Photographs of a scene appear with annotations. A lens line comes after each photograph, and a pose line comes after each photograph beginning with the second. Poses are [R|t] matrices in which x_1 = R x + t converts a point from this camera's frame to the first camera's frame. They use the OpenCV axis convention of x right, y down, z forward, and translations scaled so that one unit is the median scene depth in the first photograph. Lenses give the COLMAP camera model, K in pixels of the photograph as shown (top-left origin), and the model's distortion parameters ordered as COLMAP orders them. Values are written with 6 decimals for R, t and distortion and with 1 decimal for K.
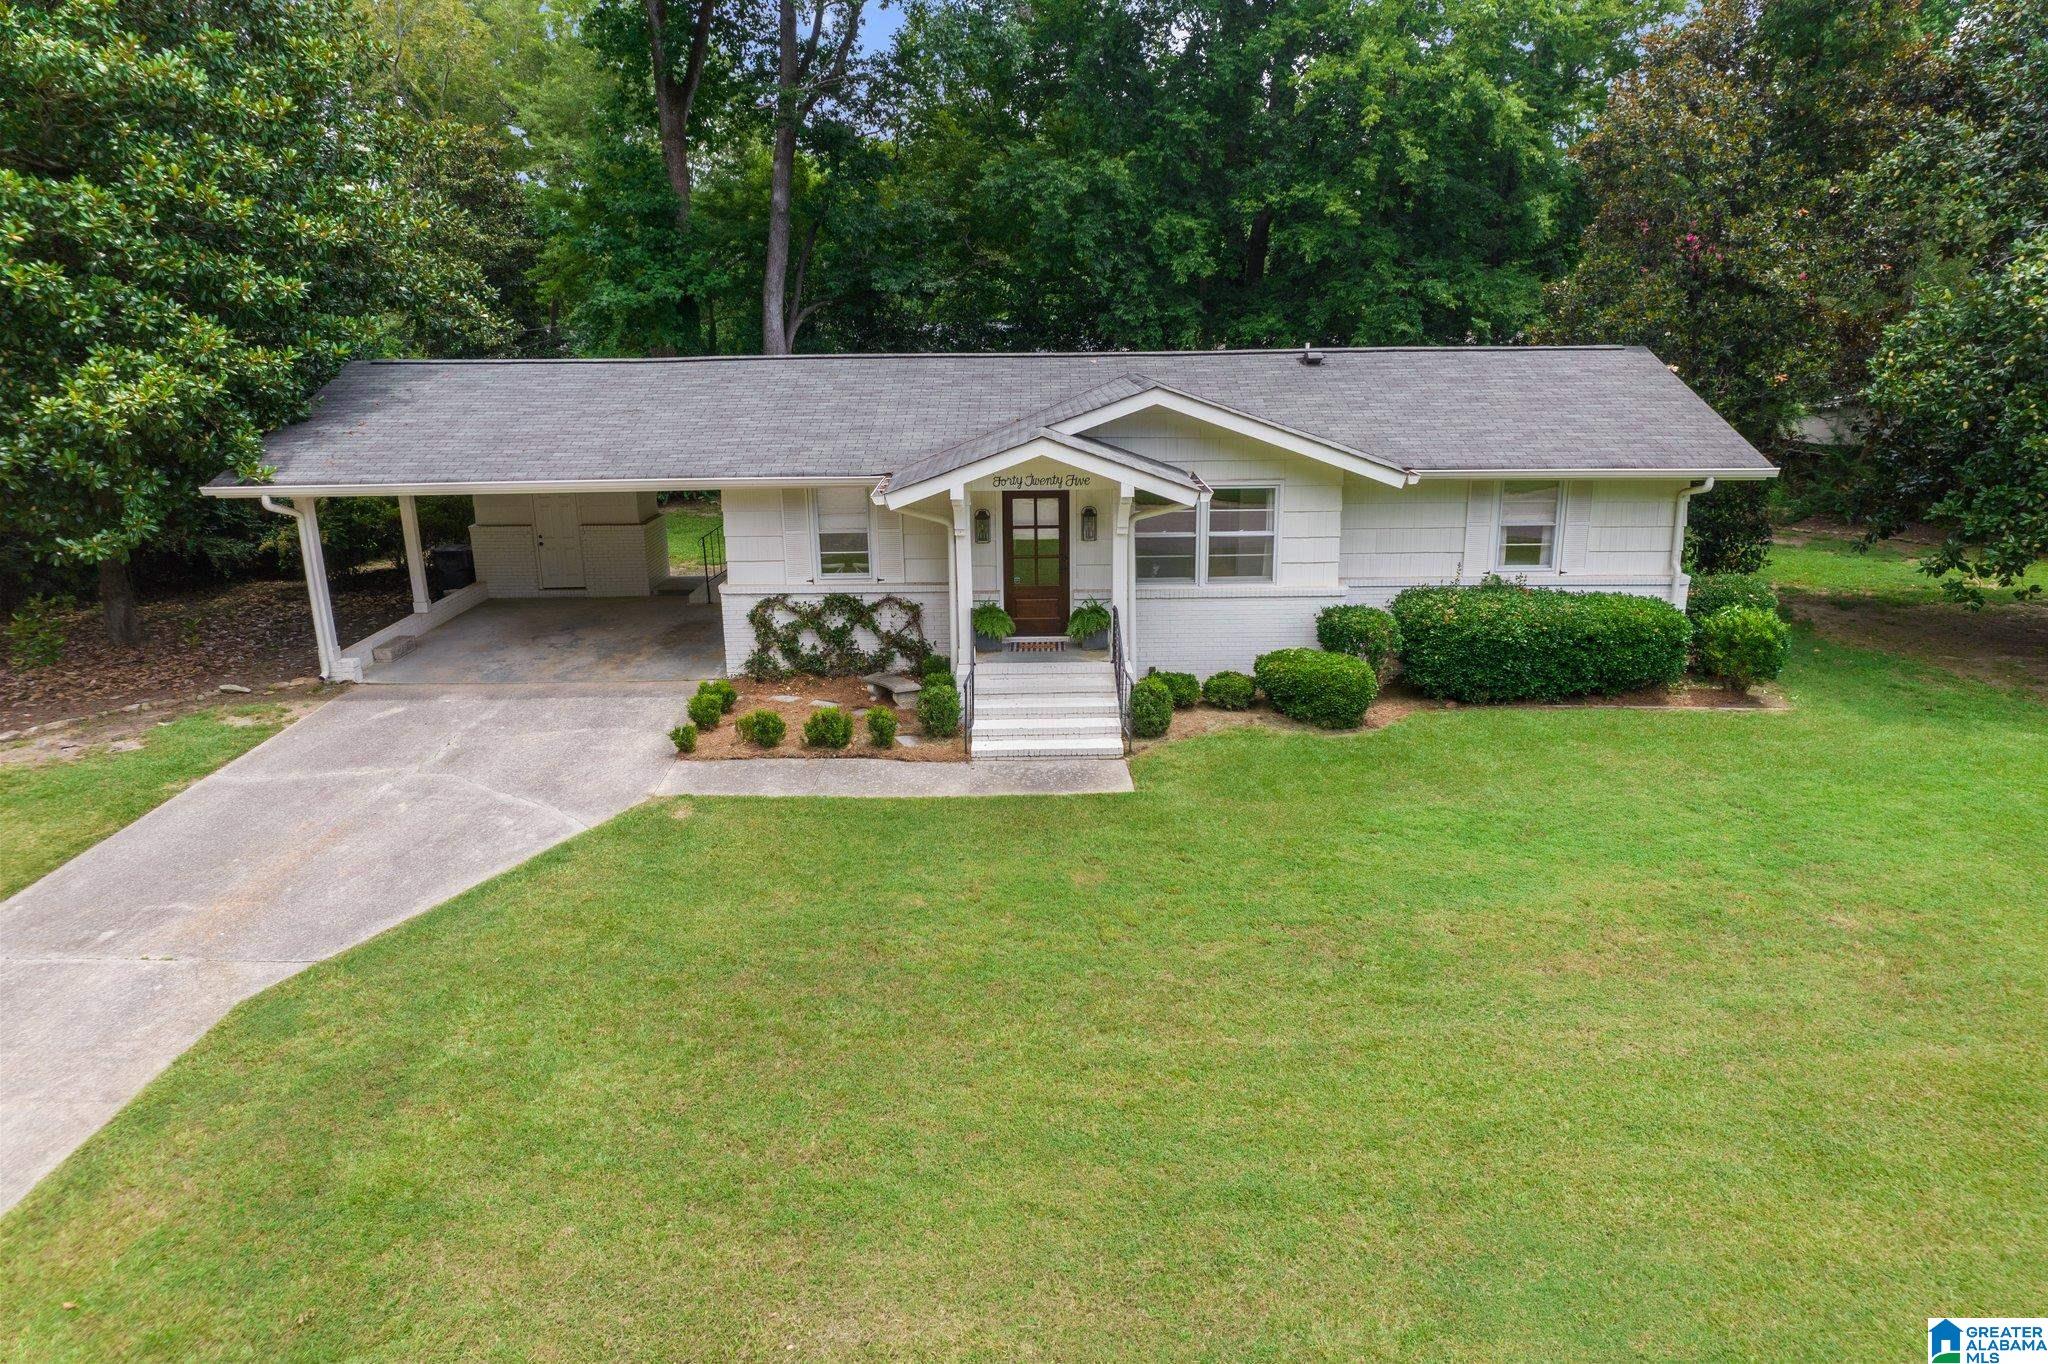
lens RADIAL K [[1309.4, 0, 1051.9], [0, 1309.4, 682.6], [0, 0, 1]] dist [-0.098119, 0.079222]
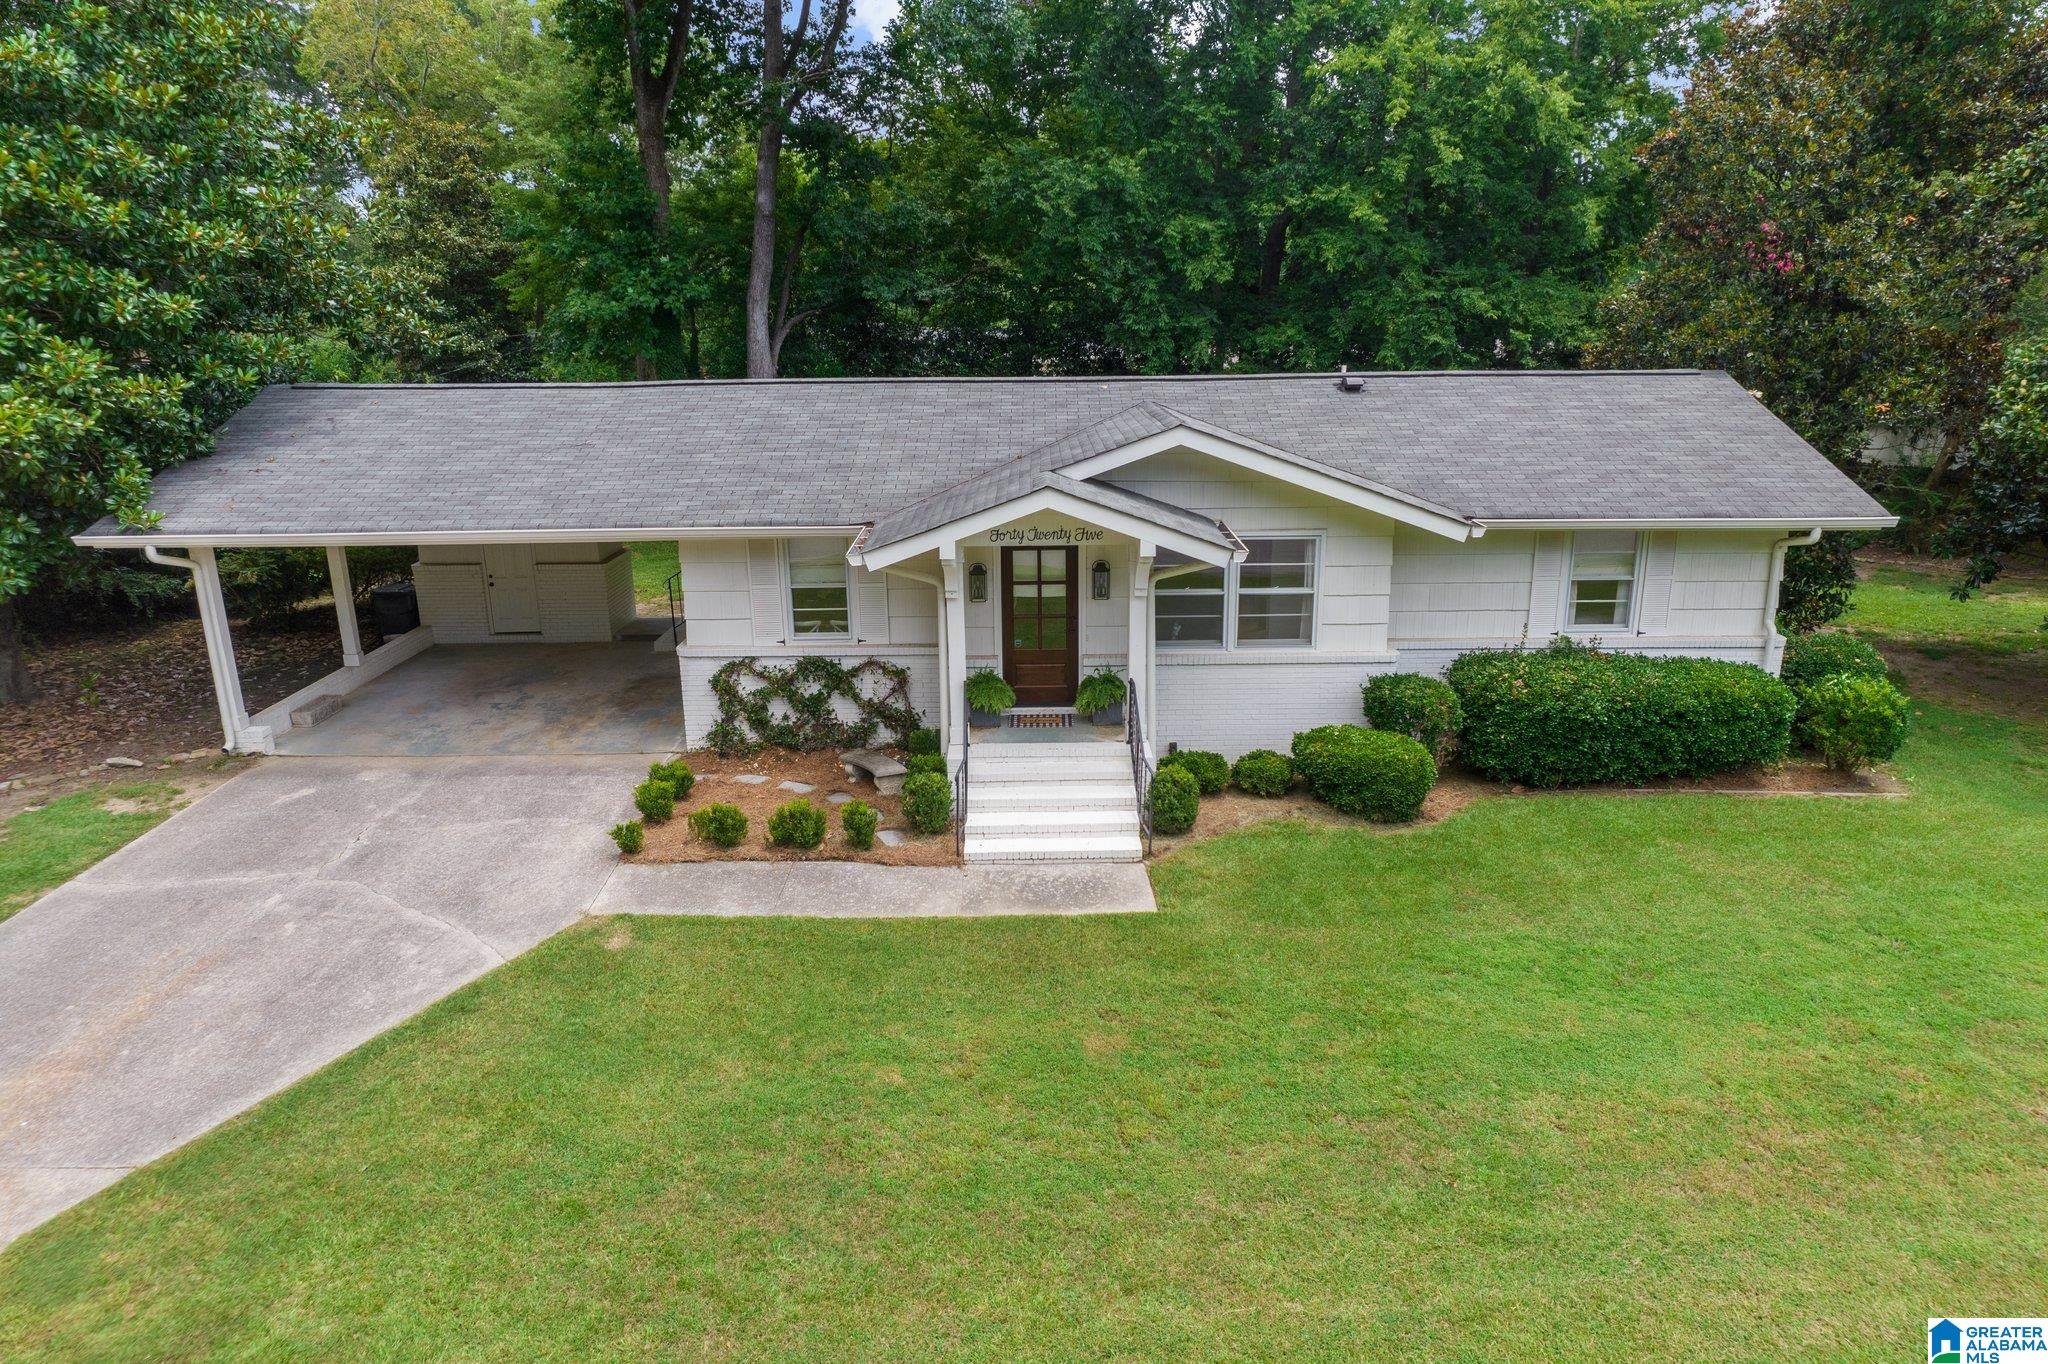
lens RADIAL K [[1309.4, 0, 1051.9], [0, 1309.4, 682.6], [0, 0, 1]] dist [-0.098119, 0.079222]
pose [[0.999999, 0.001168, -0.000548, -0.003461], [-0.001168, 0.999999, 0.000571, -0.053178], [0.000549, -0.000570, 1.000000, 0.131119]]
